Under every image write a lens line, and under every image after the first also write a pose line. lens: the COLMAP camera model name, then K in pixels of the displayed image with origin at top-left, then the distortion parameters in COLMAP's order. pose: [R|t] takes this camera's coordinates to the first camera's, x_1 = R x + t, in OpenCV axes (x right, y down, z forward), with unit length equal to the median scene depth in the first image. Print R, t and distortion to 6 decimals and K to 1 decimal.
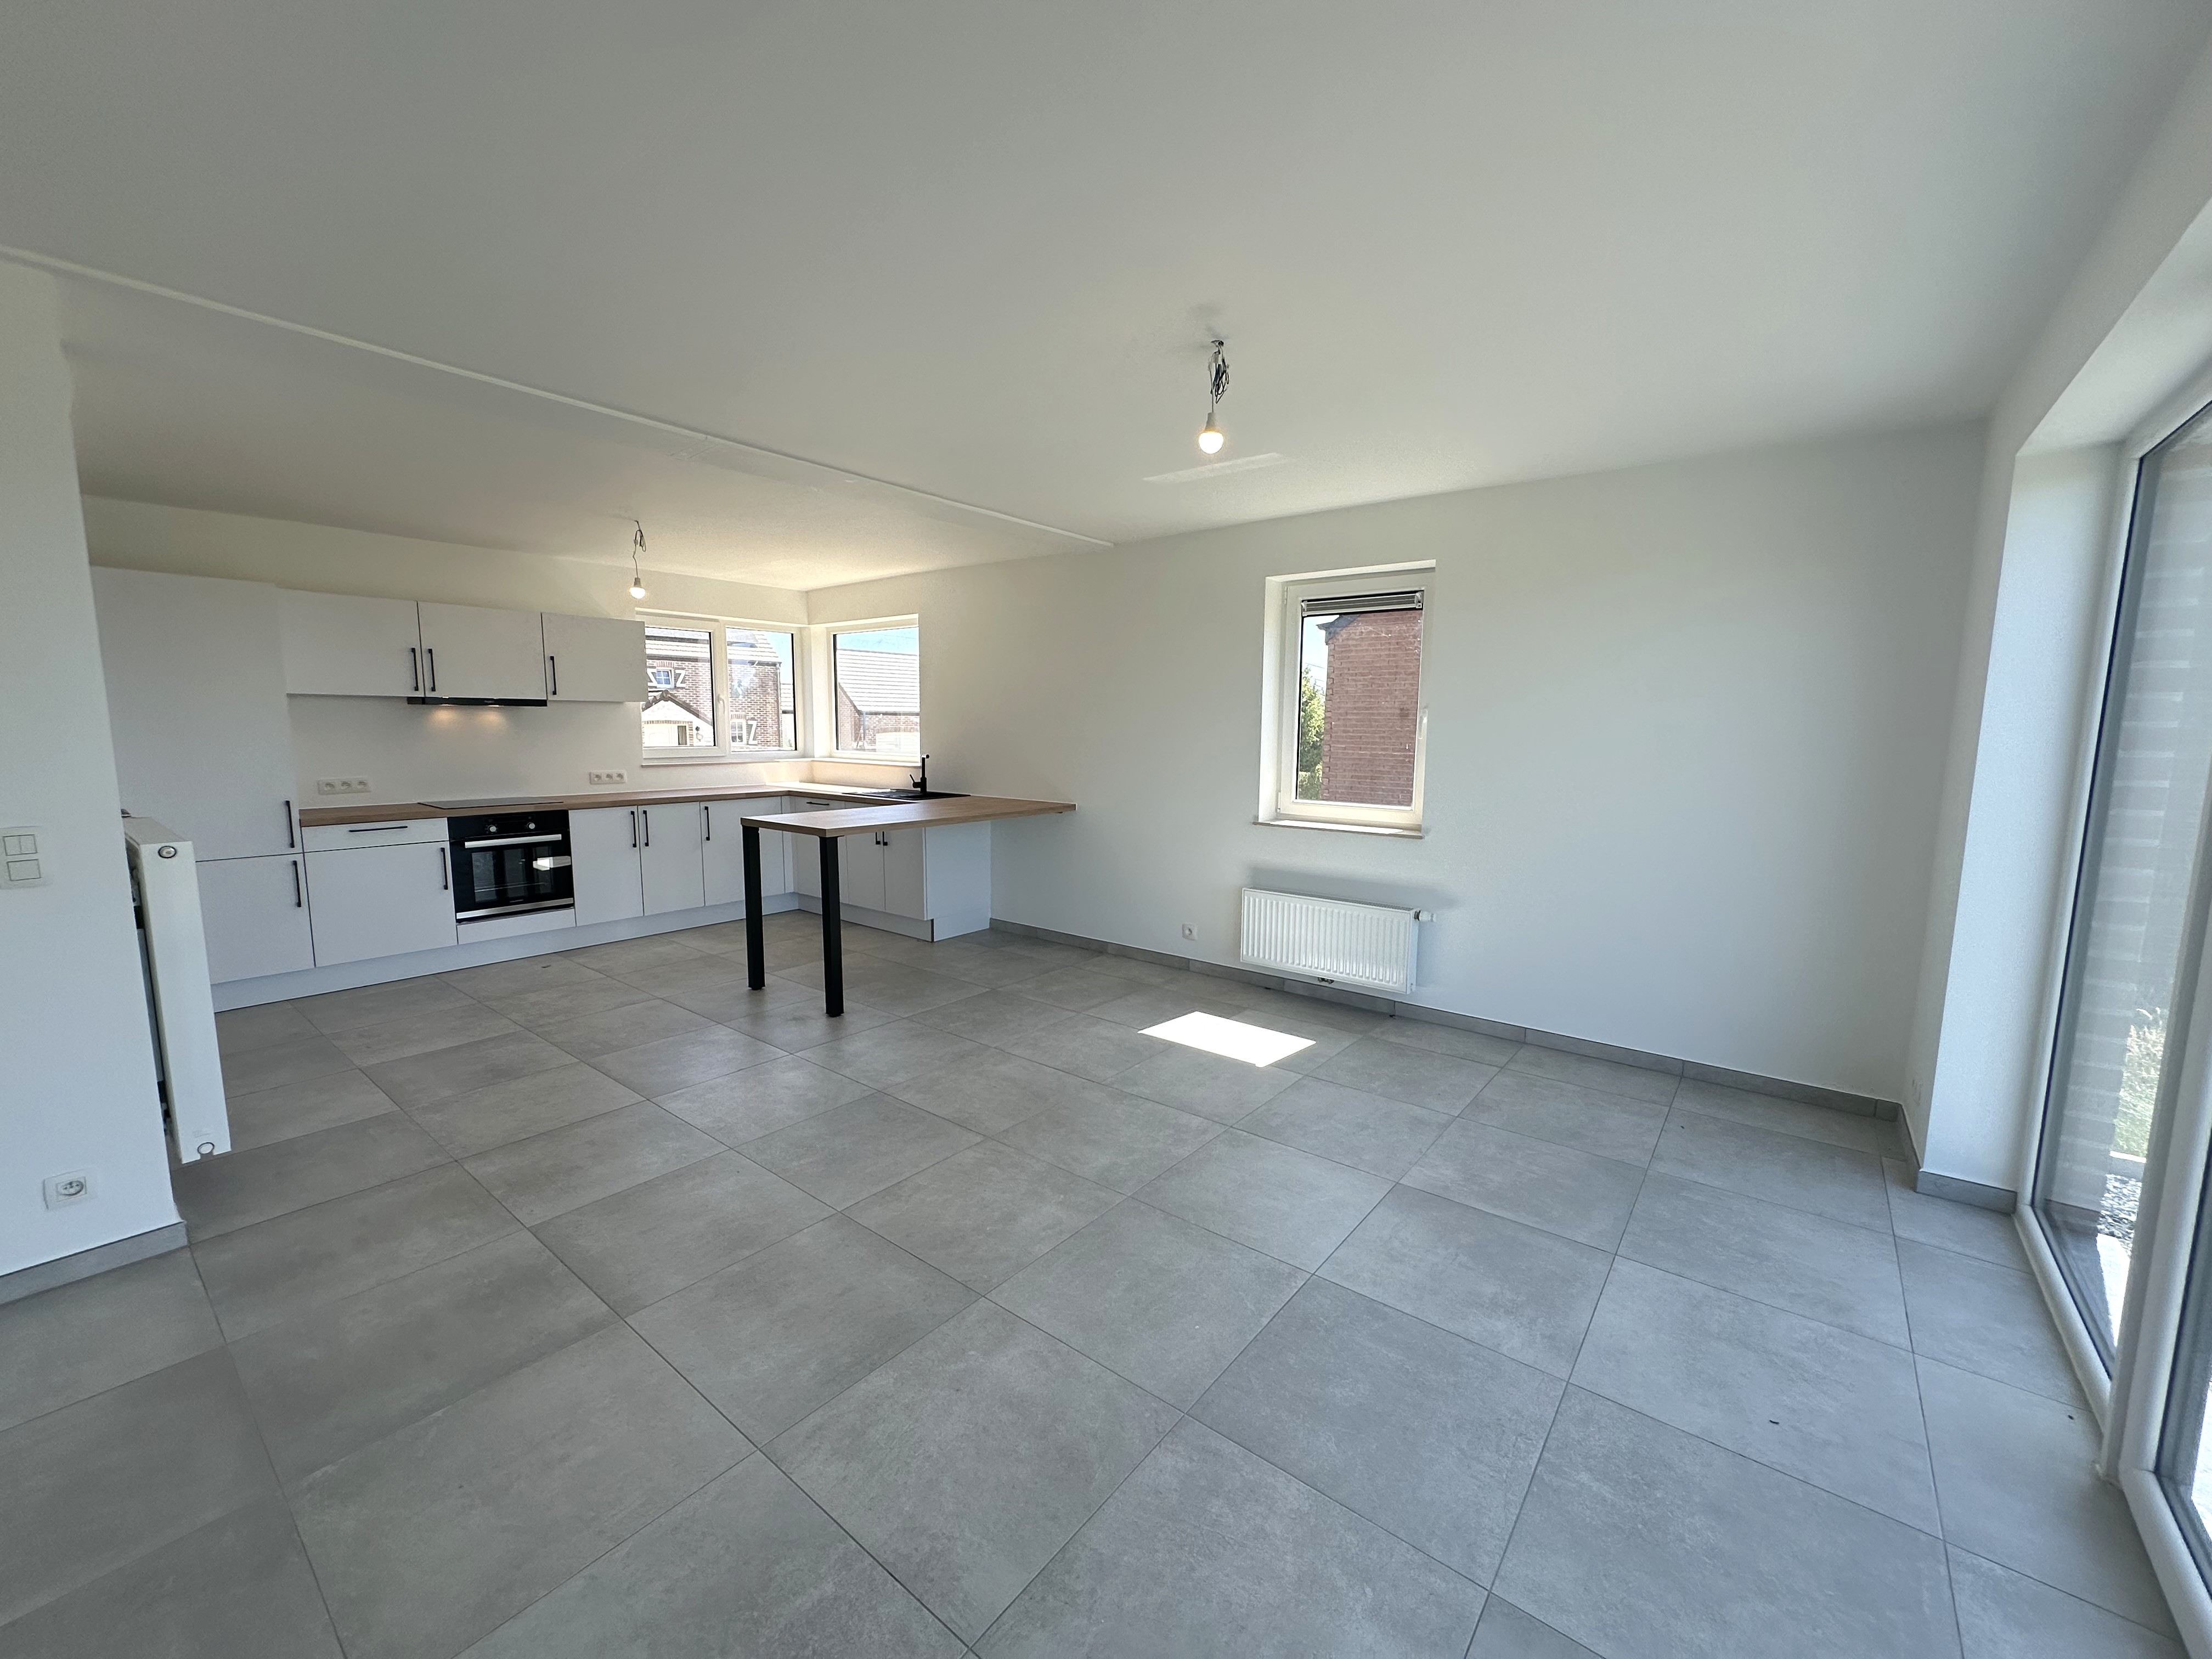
lens RADIAL K [[881.6, 0, 1108.0], [0, 881.6, 831.6], [0, 0, 1]] dist [-0.002184, 0.000293]
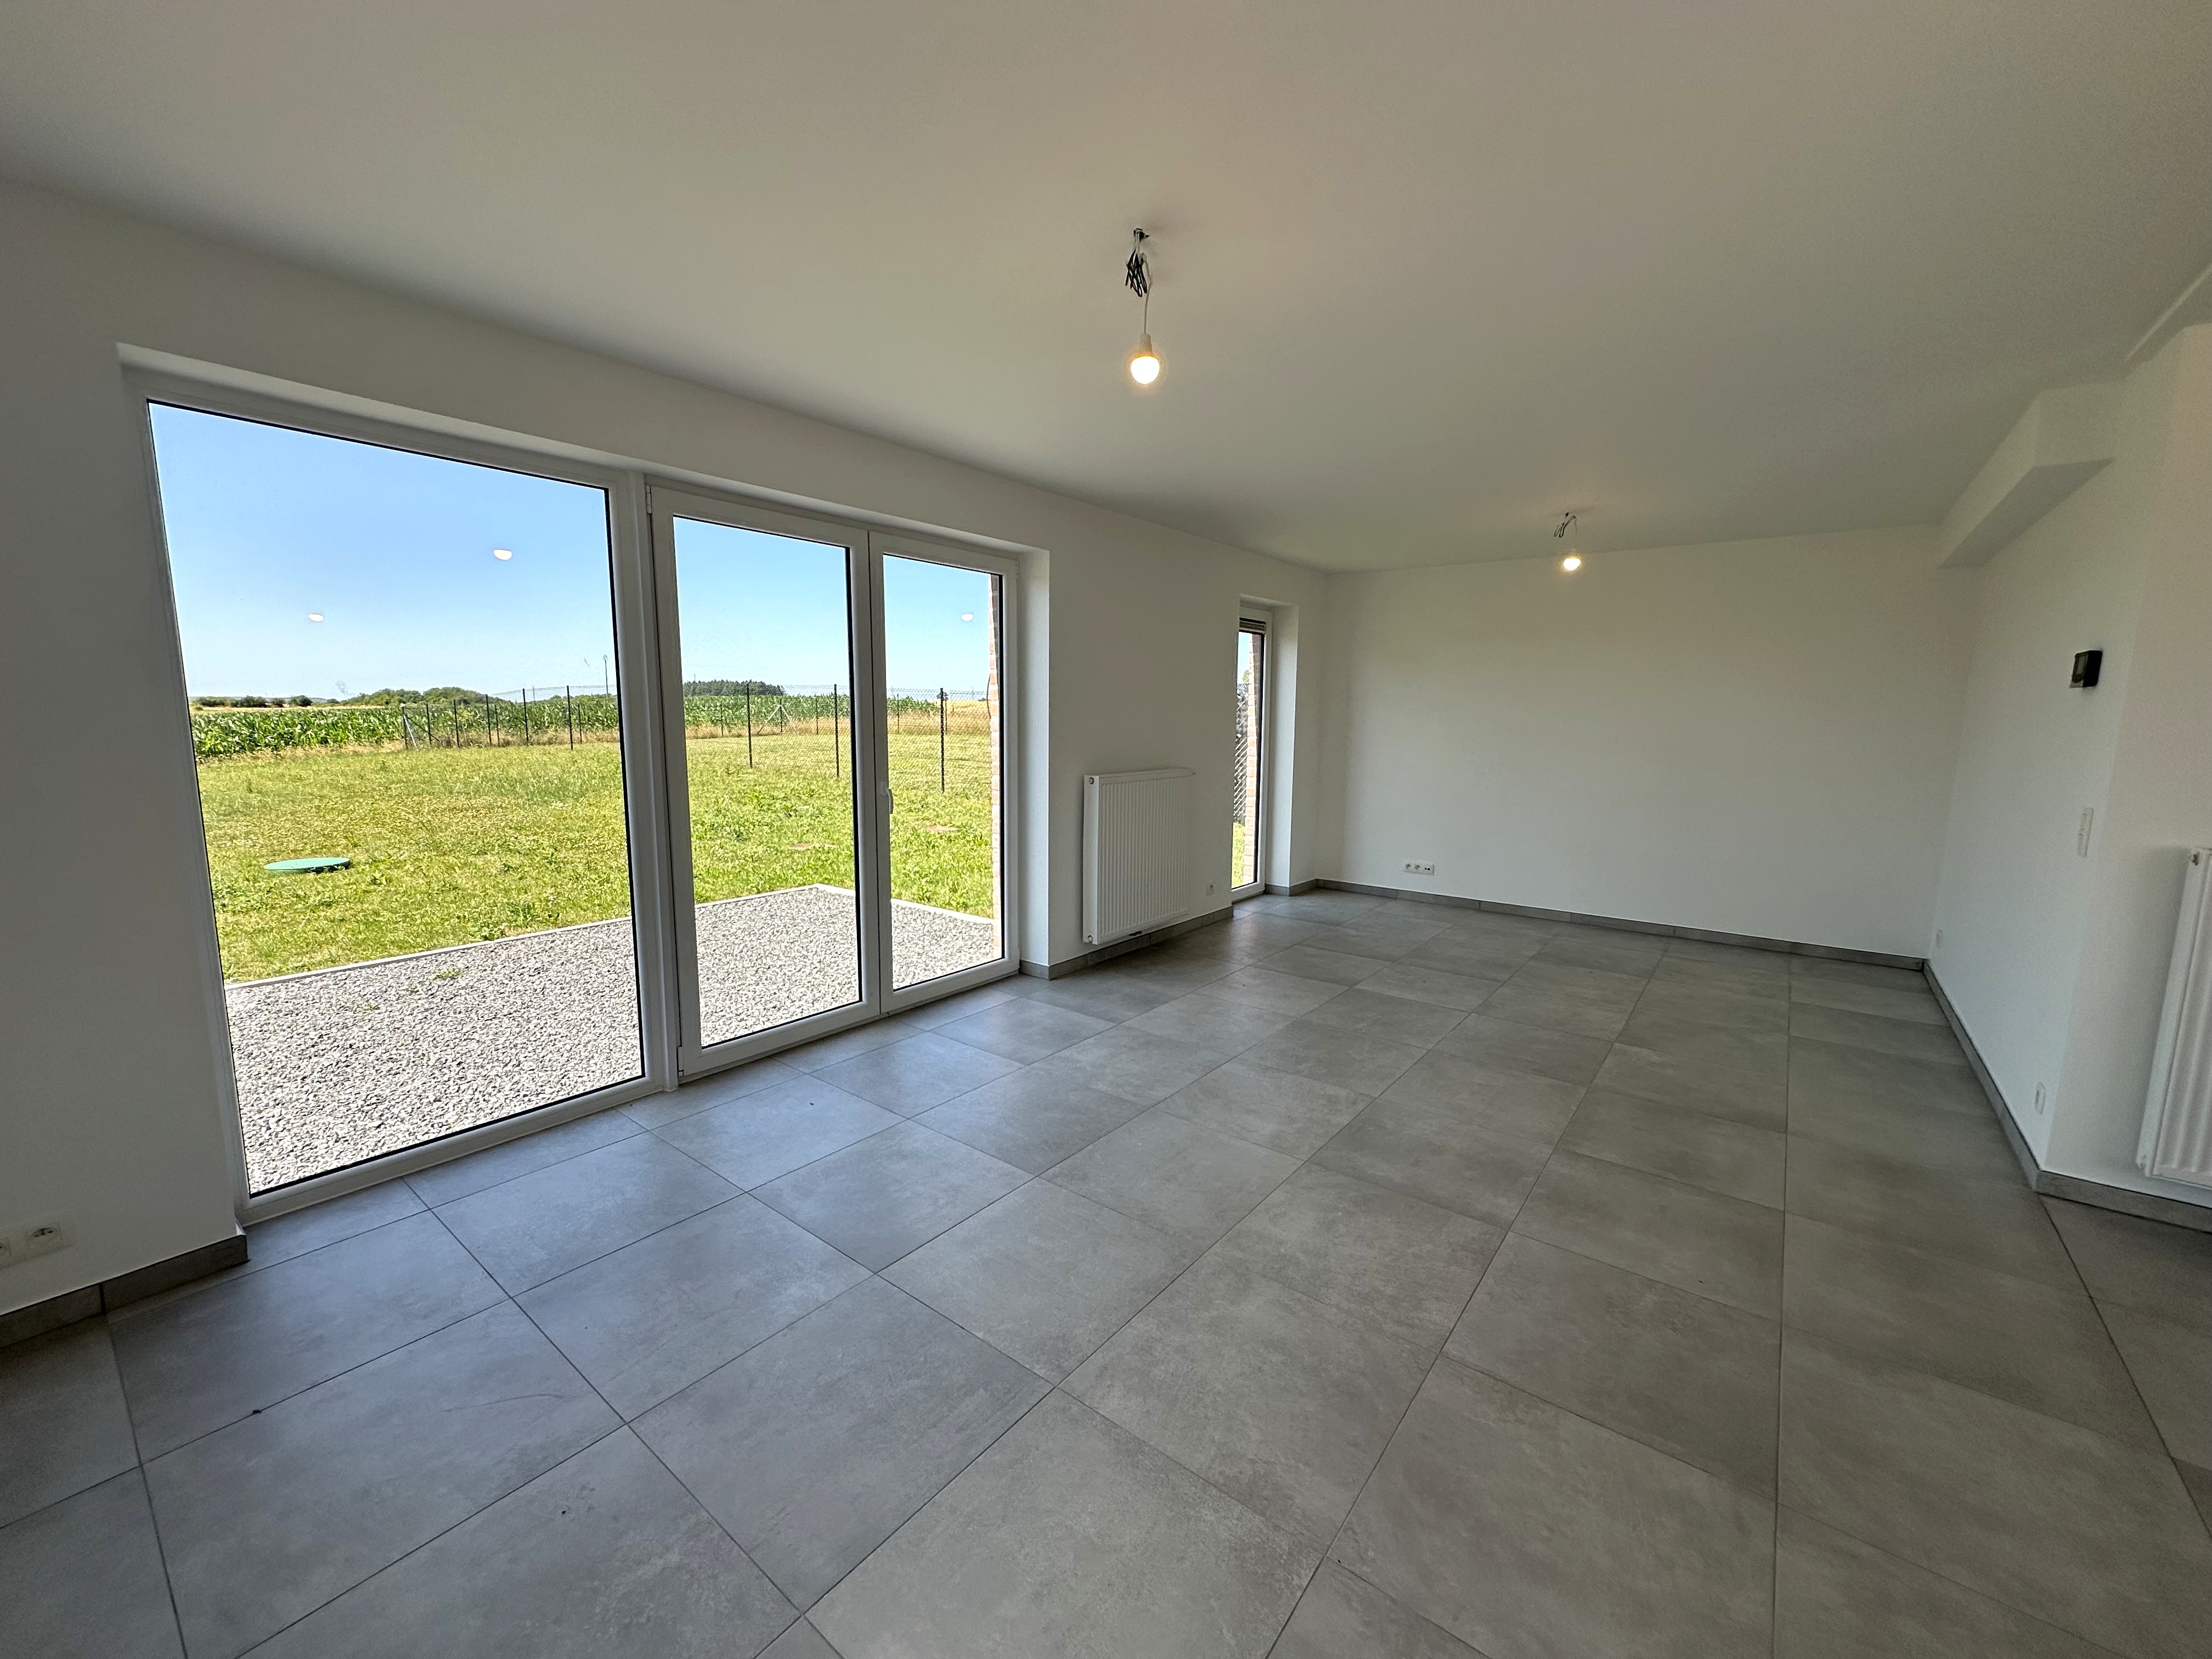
lens RADIAL K [[881.6, 0, 1110.1], [0, 881.6, 833.6], [0, 0, 1]] dist [-0.002184, 0.000293]
pose [[-0.999737, -0.018564, -0.013435, 0.080380], [-0.021400, 0.966014, 0.257601, -0.120713], [0.008196, 0.257821, -0.966158, 1.008732]]
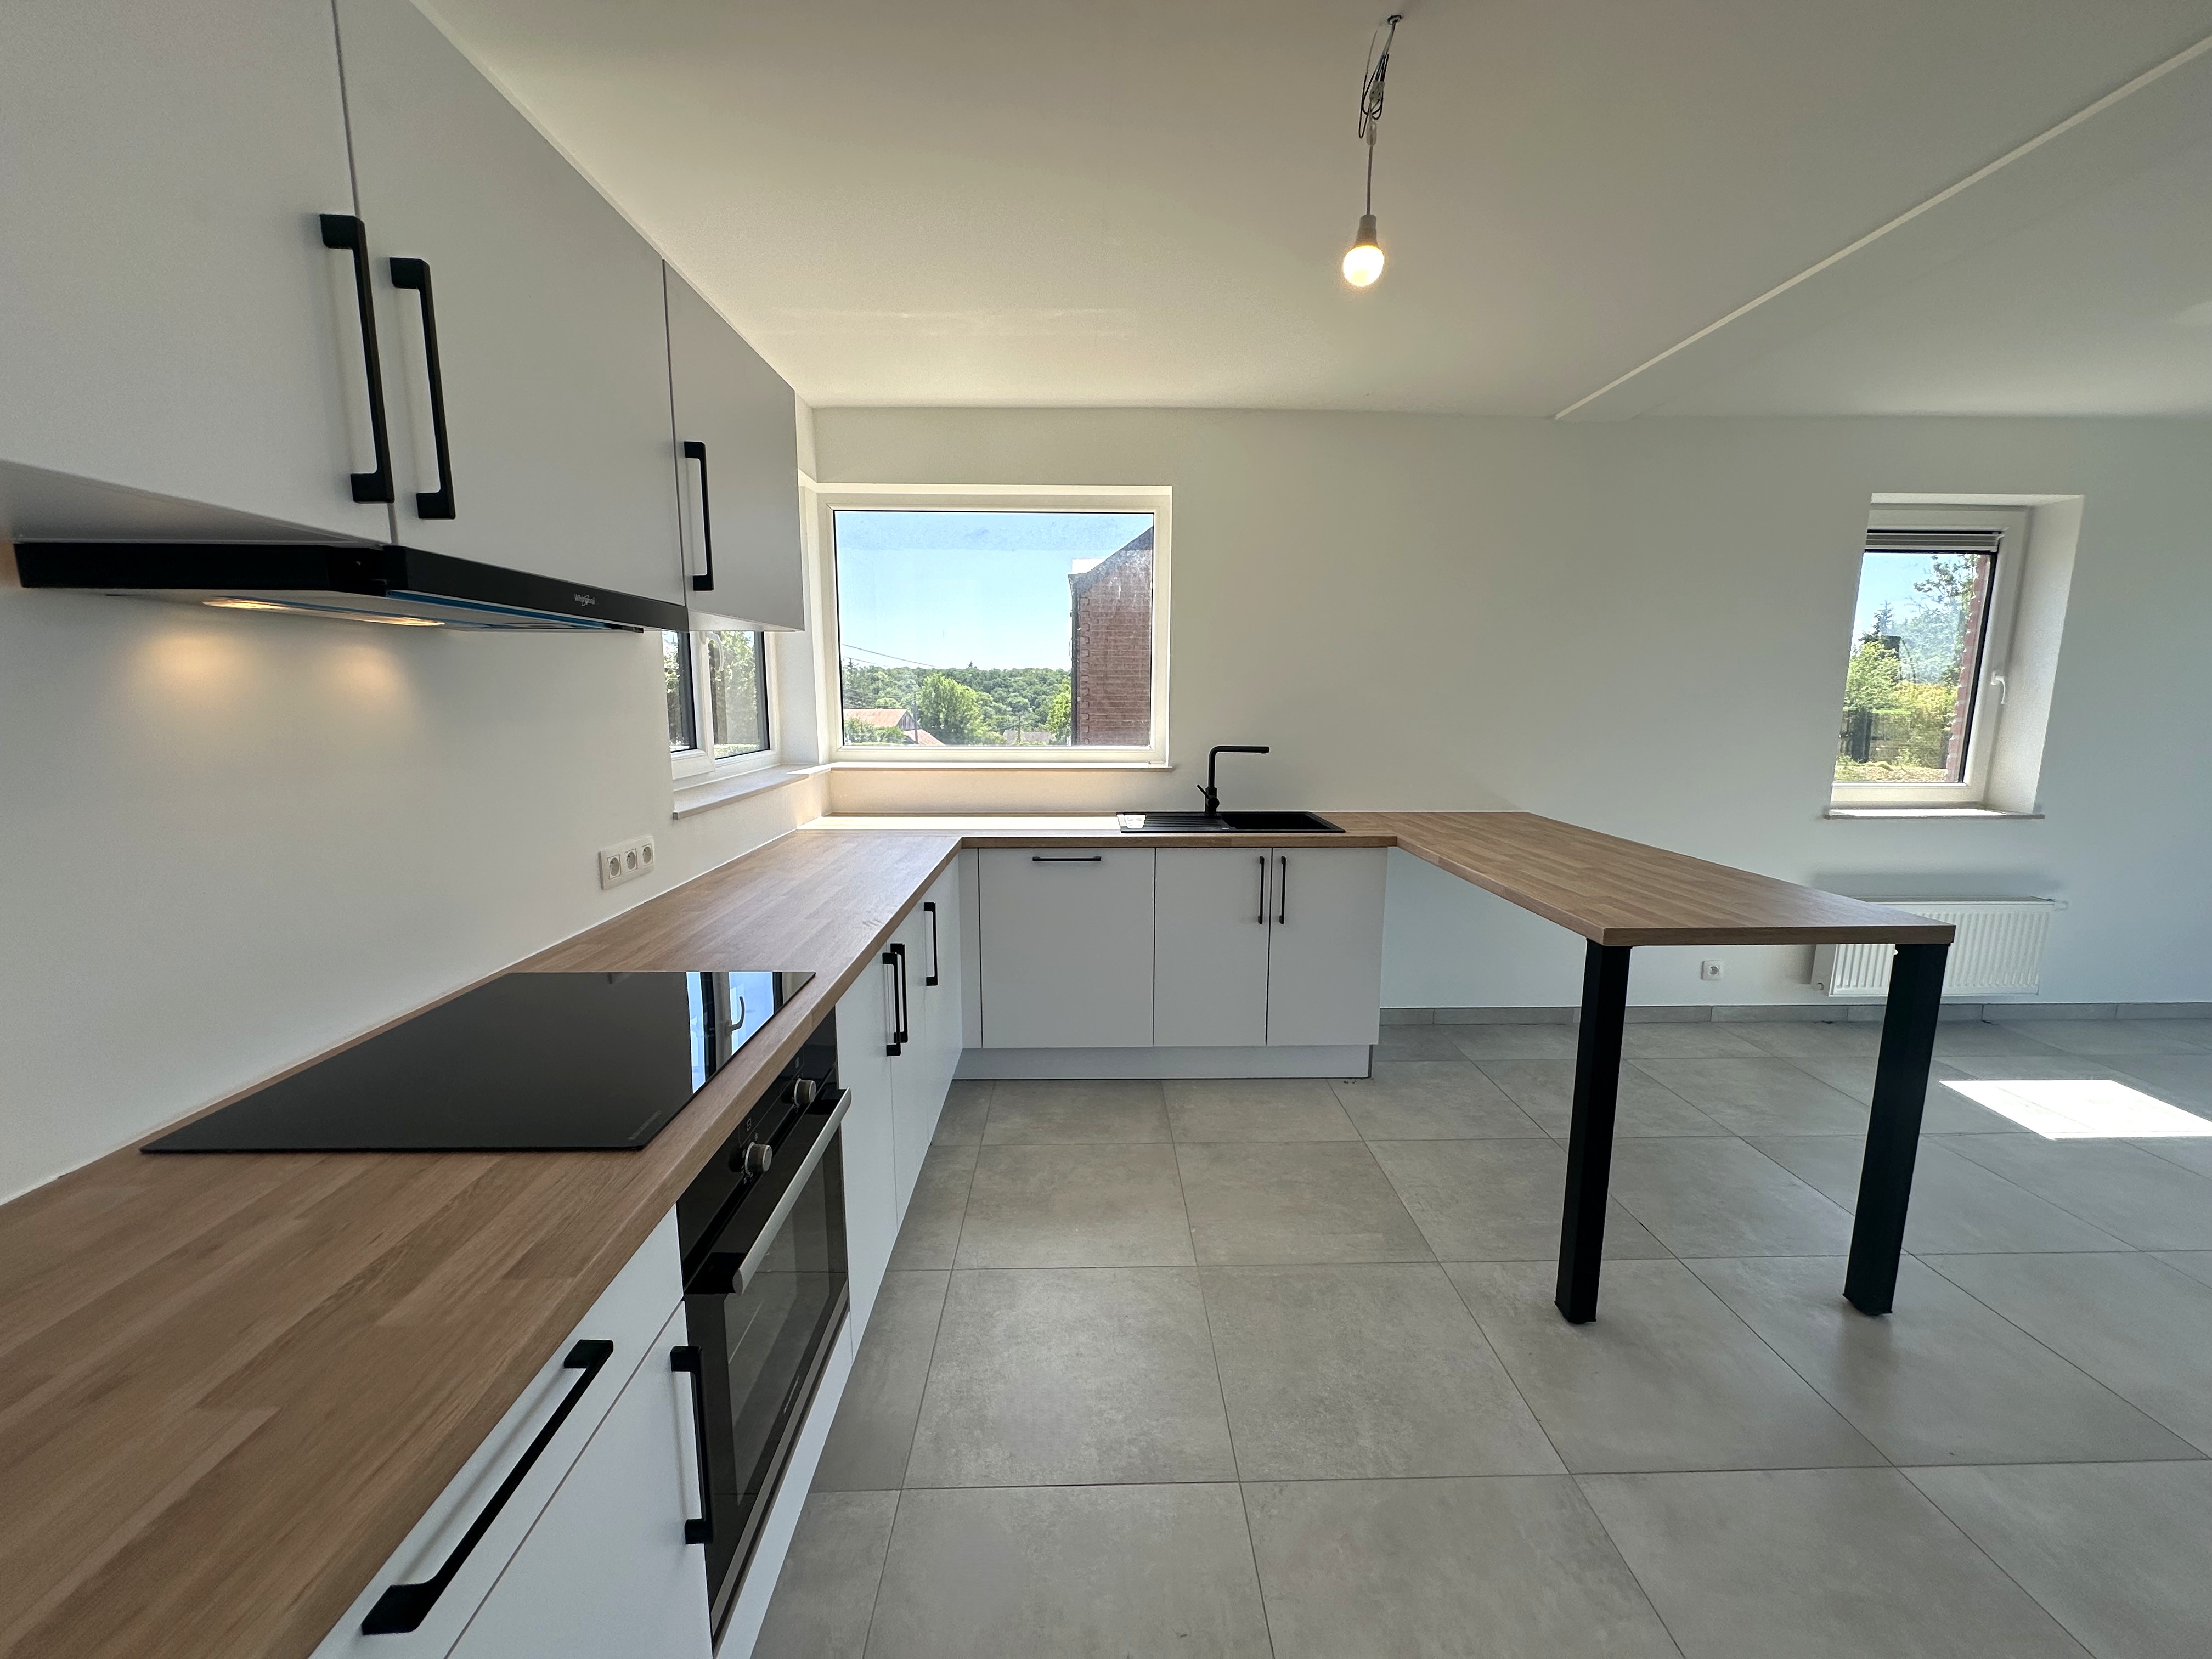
lens RADIAL K [[881.6, 0, 1108.6], [0, 881.6, 832.8], [0, 0, 1]] dist [-0.002184, 0.000293]
pose [[0.767100, -0.108229, 0.632332, -0.834803], [0.083434, 0.994126, 0.068937, -0.105110], [-0.636079, -0.000123, 0.771624, 0.833437]]
